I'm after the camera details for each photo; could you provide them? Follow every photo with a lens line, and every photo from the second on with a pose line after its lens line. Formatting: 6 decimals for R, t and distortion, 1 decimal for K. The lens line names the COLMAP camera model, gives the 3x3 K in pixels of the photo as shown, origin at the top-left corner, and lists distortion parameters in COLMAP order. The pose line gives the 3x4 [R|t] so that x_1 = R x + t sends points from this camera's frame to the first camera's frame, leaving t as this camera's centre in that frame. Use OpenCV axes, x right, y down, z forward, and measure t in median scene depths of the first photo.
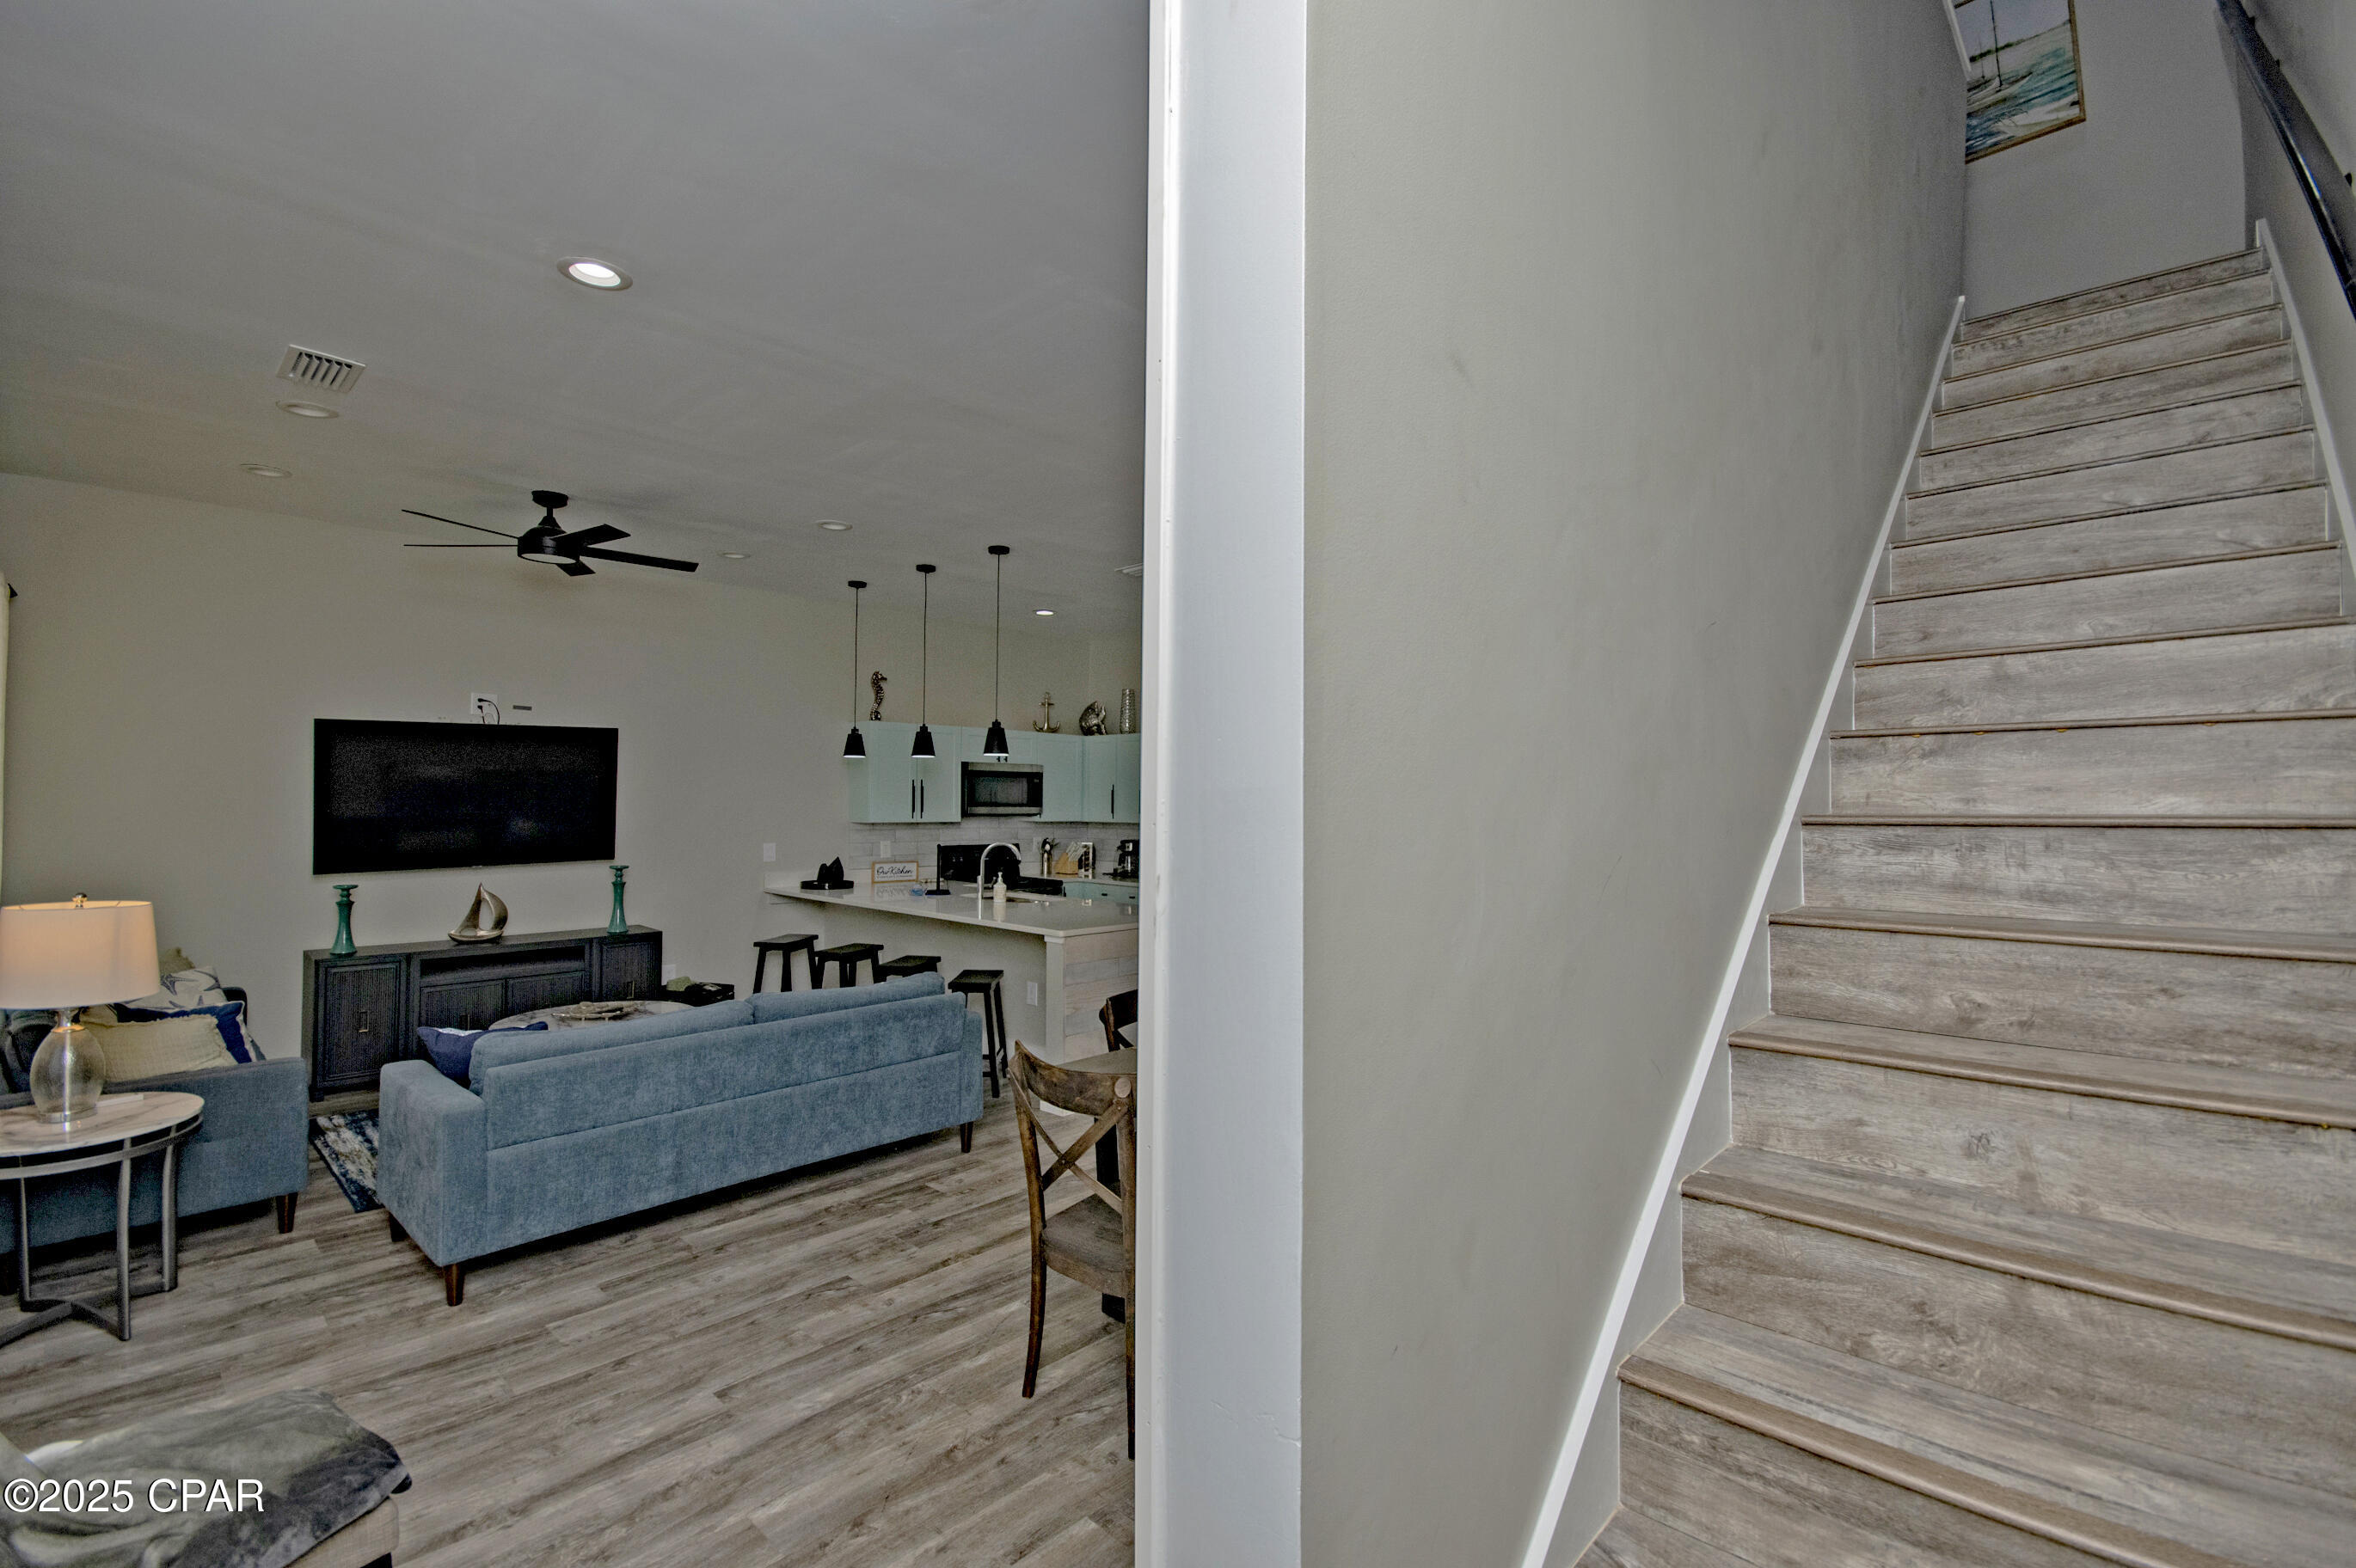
lens RADIAL K [[1048.8, 0, 1178.0], [0, 1048.8, 784.0], [0, 0, 1]] dist [0.012921, -0.014948]
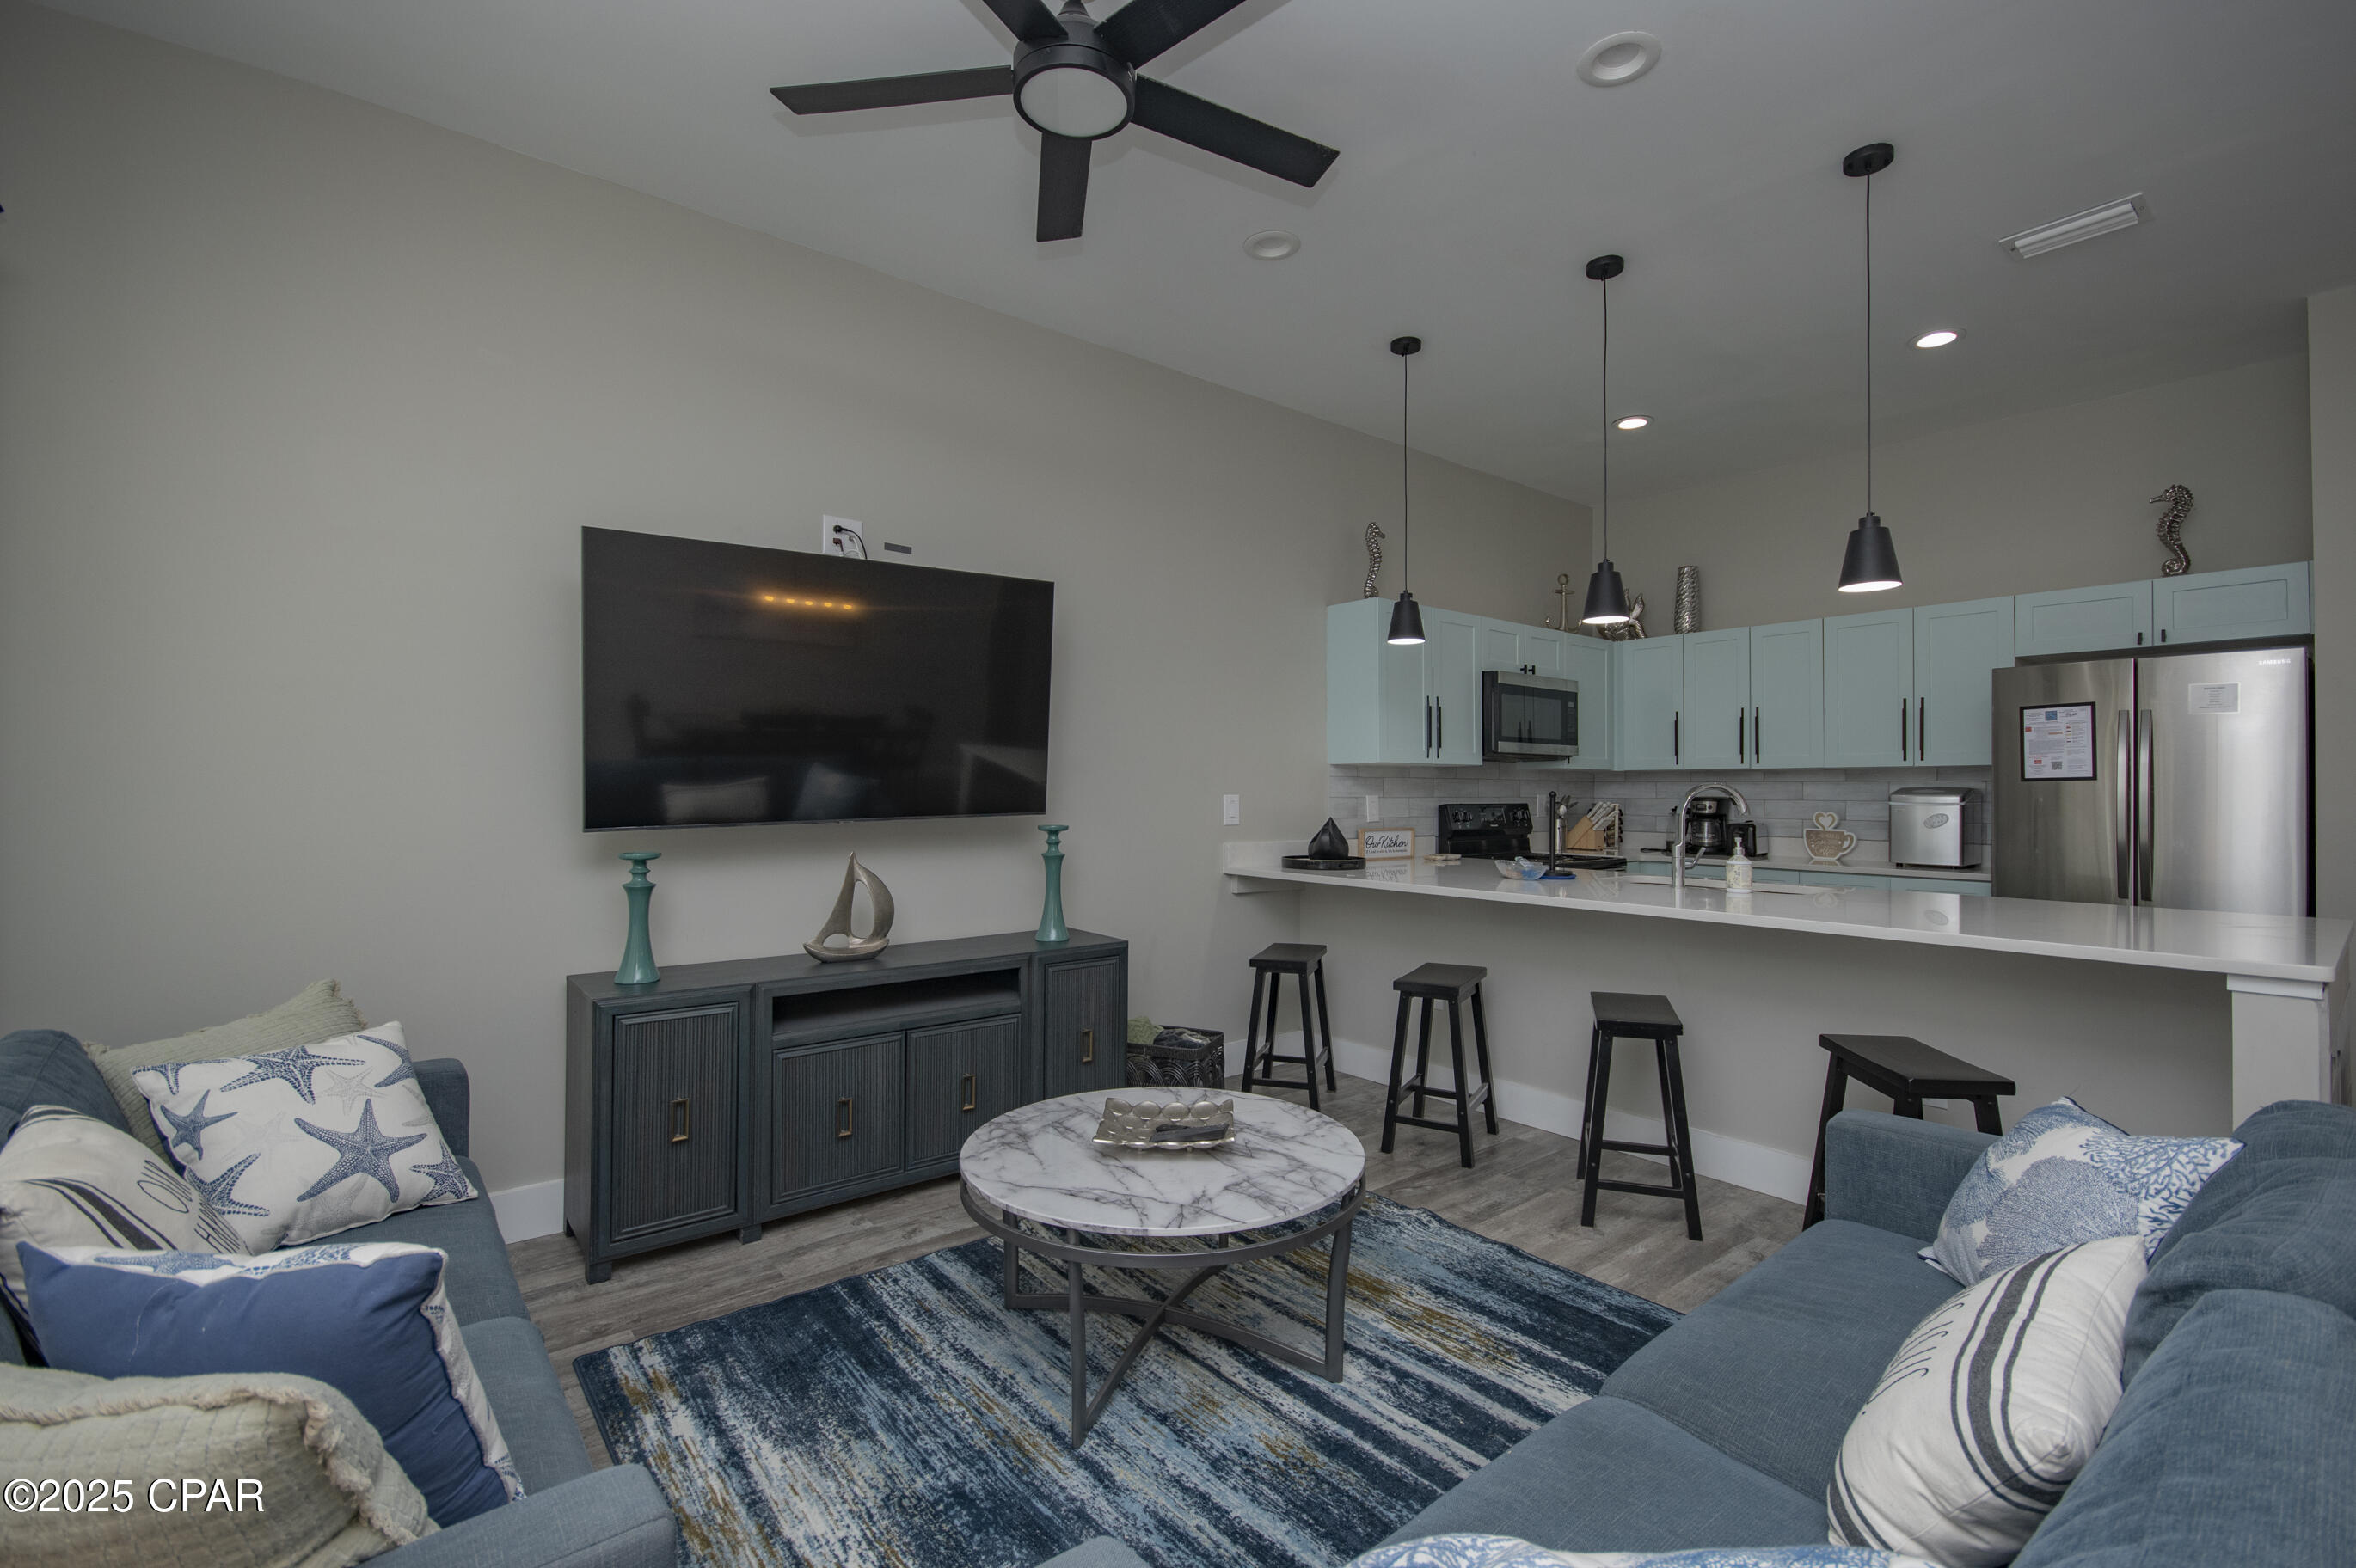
lens RADIAL K [[1048.8, 0, 1178.0], [0, 1048.8, 784.0], [0, 0, 1]] dist [0.012921, -0.014948]
pose [[0.991393, -0.008748, -0.130629, -0.336972], [0.009892, 0.999918, 0.008111, 0.044271], [0.130547, -0.009334, 0.991398, 0.381571]]
